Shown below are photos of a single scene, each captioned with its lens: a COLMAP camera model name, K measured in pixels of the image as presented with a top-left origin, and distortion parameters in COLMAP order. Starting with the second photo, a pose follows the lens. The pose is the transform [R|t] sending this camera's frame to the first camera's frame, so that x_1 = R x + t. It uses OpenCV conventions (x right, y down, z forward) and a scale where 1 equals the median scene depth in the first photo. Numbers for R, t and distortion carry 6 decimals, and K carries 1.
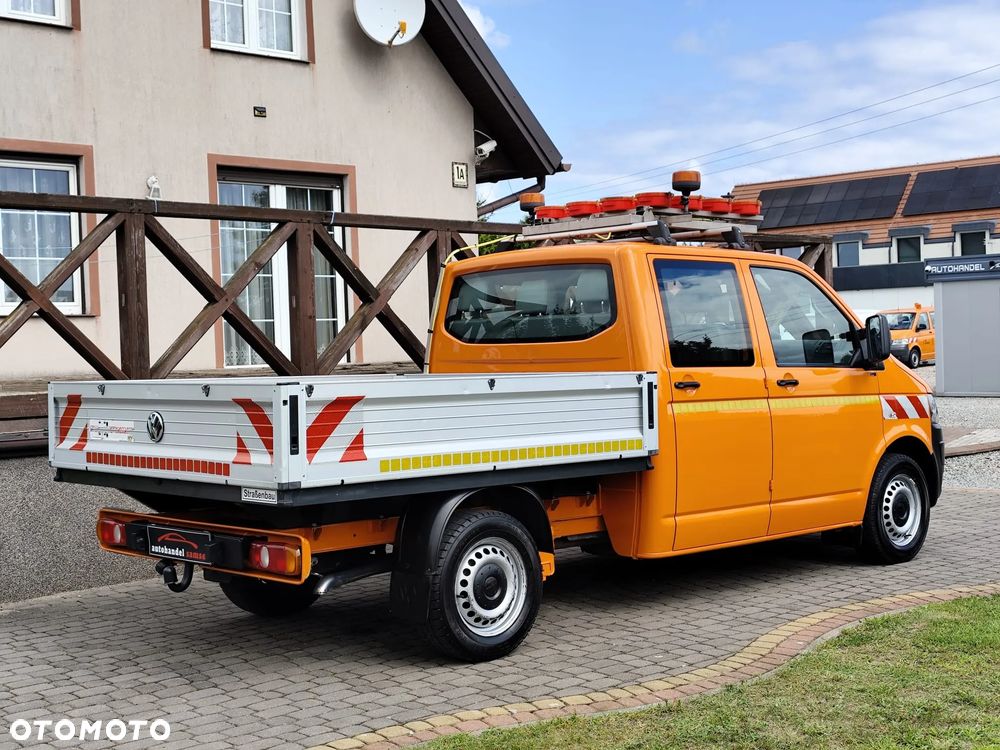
lens RADIAL K [[1393.6, 0, 503.0], [0, 1393.6, 375.3], [0, 0, 1]] dist [0.098064, -0.072677]
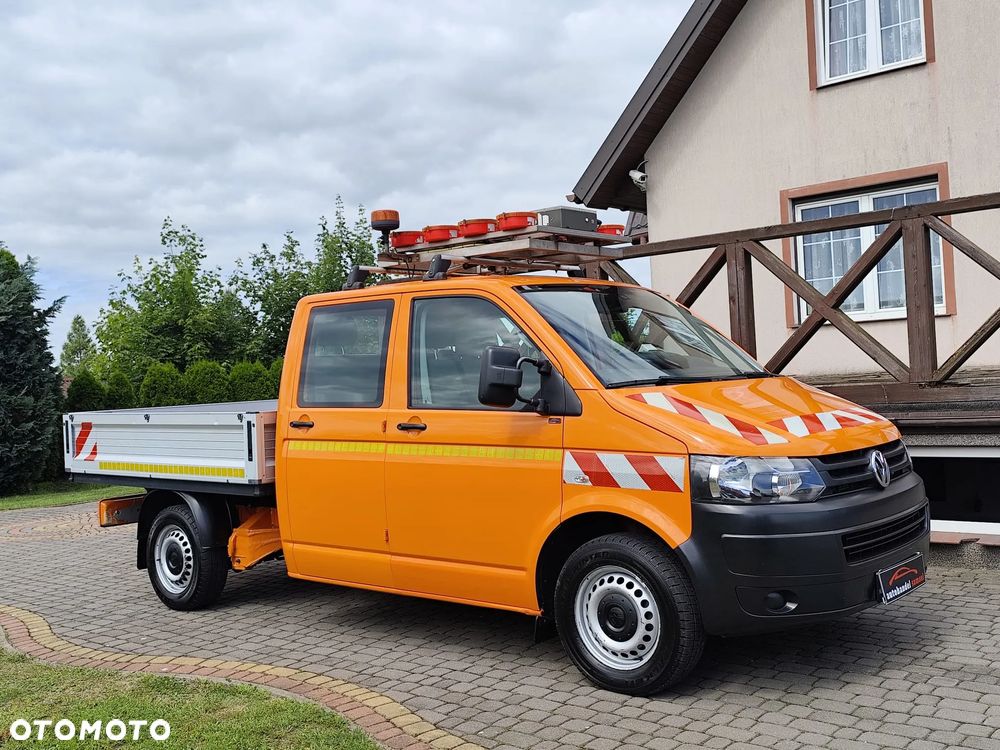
lens RADIAL K [[1043.9, 0, 476.8], [0, 1043.9, 374.4], [0, 0, 1]] dist [0.034957, -0.013991]
pose [[0.096997, 0.016474, -0.995148, 0.672300], [0.026148, 0.999476, 0.019094, -0.030836], [0.994941, -0.027873, 0.096515, 0.751583]]
